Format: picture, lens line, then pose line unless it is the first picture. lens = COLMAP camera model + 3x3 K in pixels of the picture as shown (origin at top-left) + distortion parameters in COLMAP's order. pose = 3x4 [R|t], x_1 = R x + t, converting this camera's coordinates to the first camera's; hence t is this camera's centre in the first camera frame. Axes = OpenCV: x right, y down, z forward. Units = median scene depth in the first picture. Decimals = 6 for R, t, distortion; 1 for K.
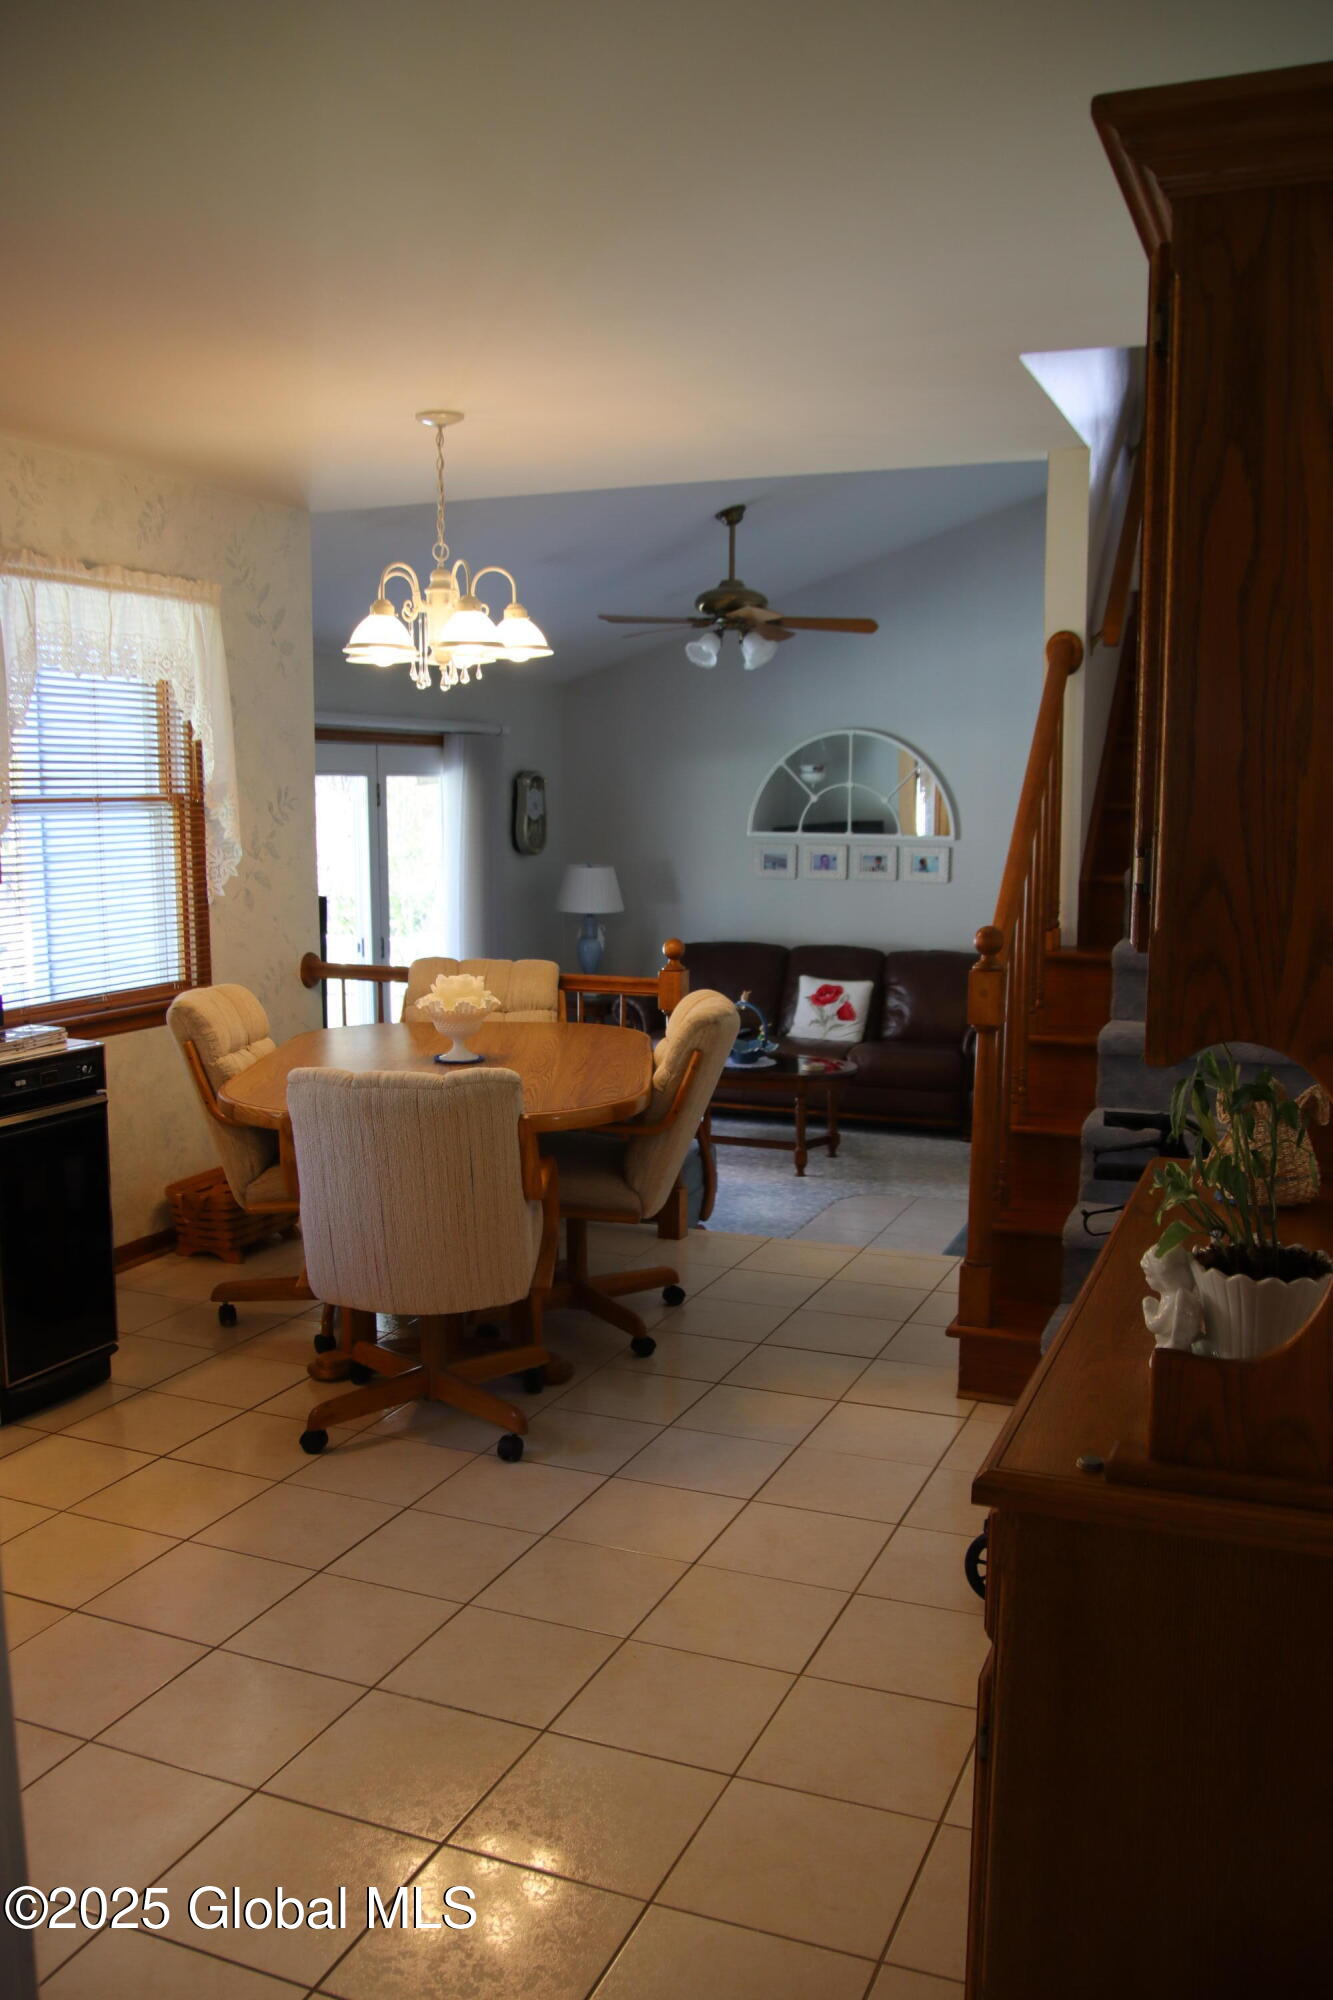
lens RADIAL K [[1693.2, 0, 656.9], [0, 1693.2, 1039.1], [0, 0, 1]] dist [-0.125540, 0.118434]
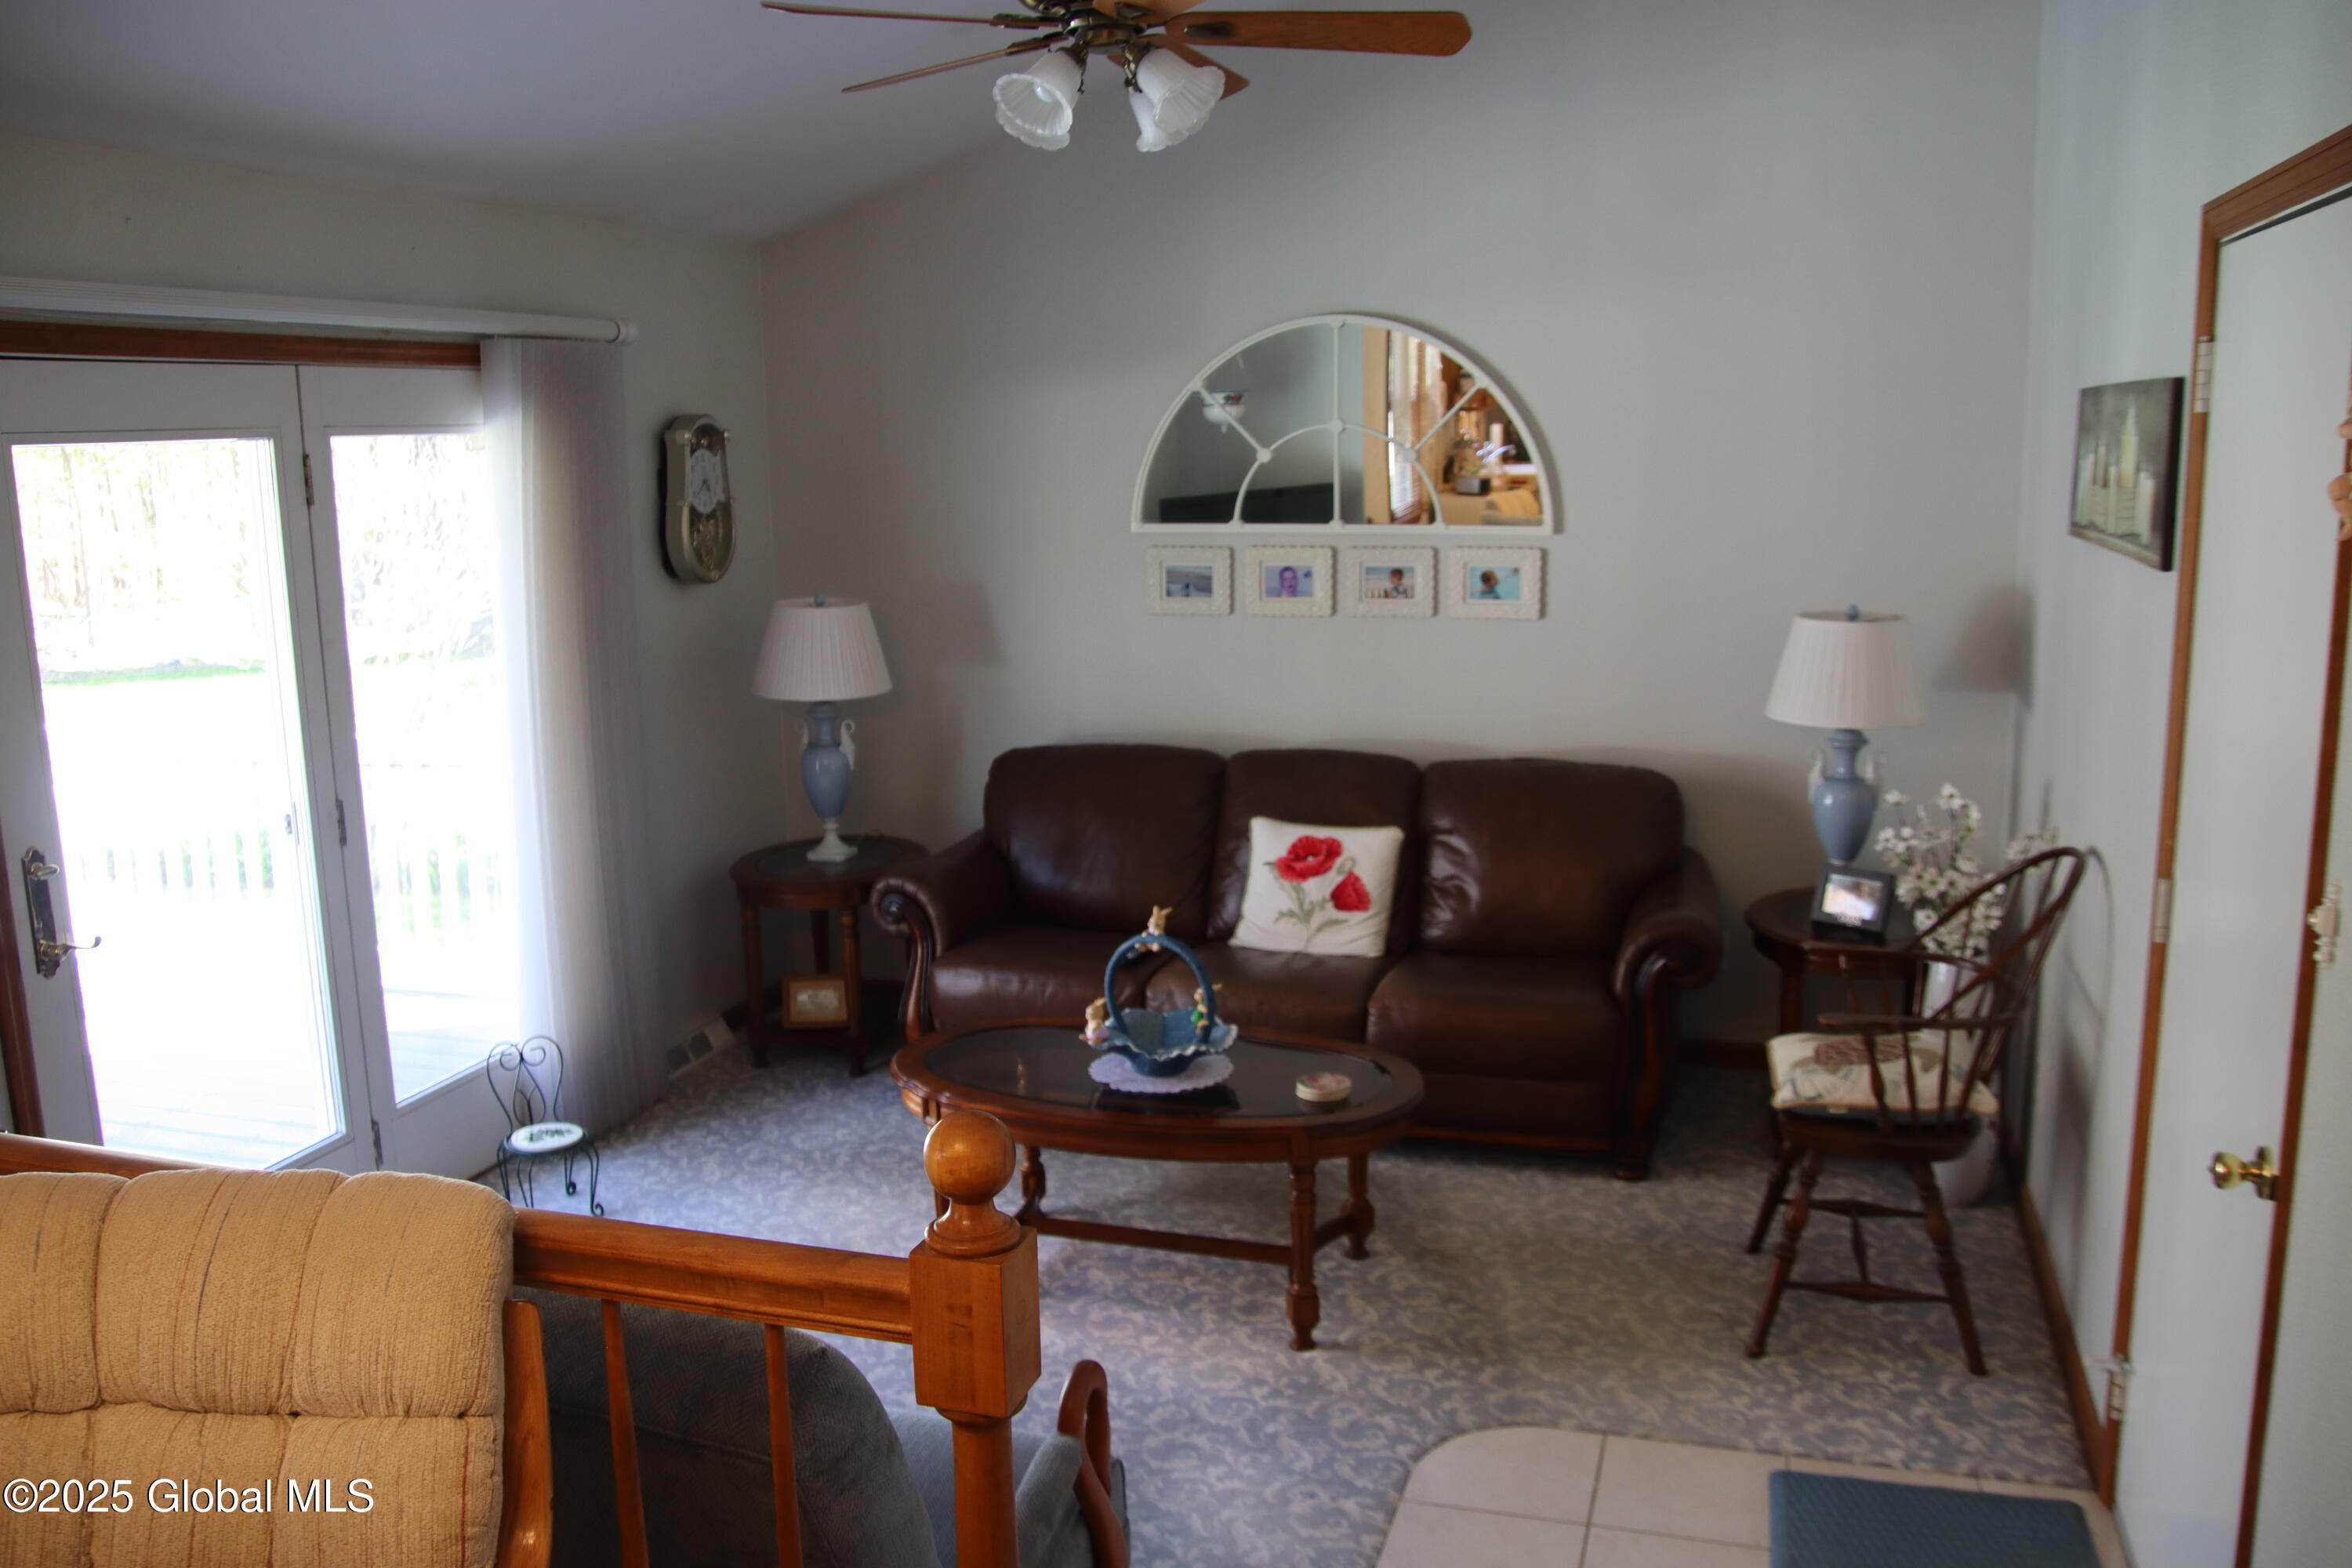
lens RADIAL K [[1991.2, 0, 1126.3], [0, 1991.2, 787.8], [0, 0, 1]] dist [-0.125540, 0.118434]
pose [[0.996983, -0.035432, 0.069059, 0.008541], [0.033281, 0.998932, 0.032041, -0.066466], [-0.070121, -0.029646, 0.997098, 0.427175]]
